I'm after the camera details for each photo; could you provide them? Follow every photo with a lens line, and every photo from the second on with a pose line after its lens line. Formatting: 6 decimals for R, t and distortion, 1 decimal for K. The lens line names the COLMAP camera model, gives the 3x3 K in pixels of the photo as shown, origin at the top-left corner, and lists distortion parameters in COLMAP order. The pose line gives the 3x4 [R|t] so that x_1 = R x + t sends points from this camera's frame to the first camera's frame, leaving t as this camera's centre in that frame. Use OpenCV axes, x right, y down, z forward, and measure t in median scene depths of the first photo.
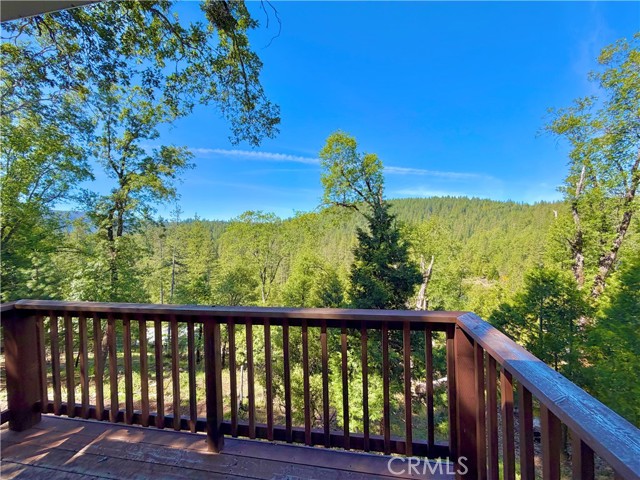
lens RADIAL K [[252.8, 0, 320.3], [0, 252.8, 239.5], [0, 0, 1]] dist [-0.009110, 0.000040]
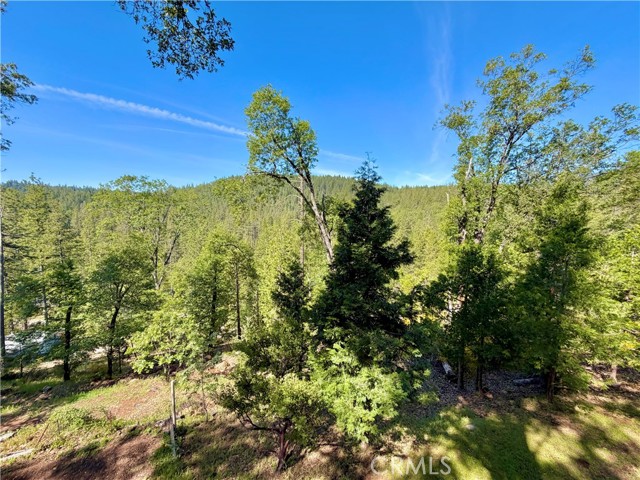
lens RADIAL K [[252.8, 0, 318.4], [0, 252.8, 236.5], [0, 0, 1]] dist [-0.009110, 0.000040]
pose [[0.922323, -0.017092, 0.386042, -0.100076], [-0.016426, 0.996384, 0.083359, 0.000950], [-0.386071, -0.083225, 0.918707, 0.098451]]
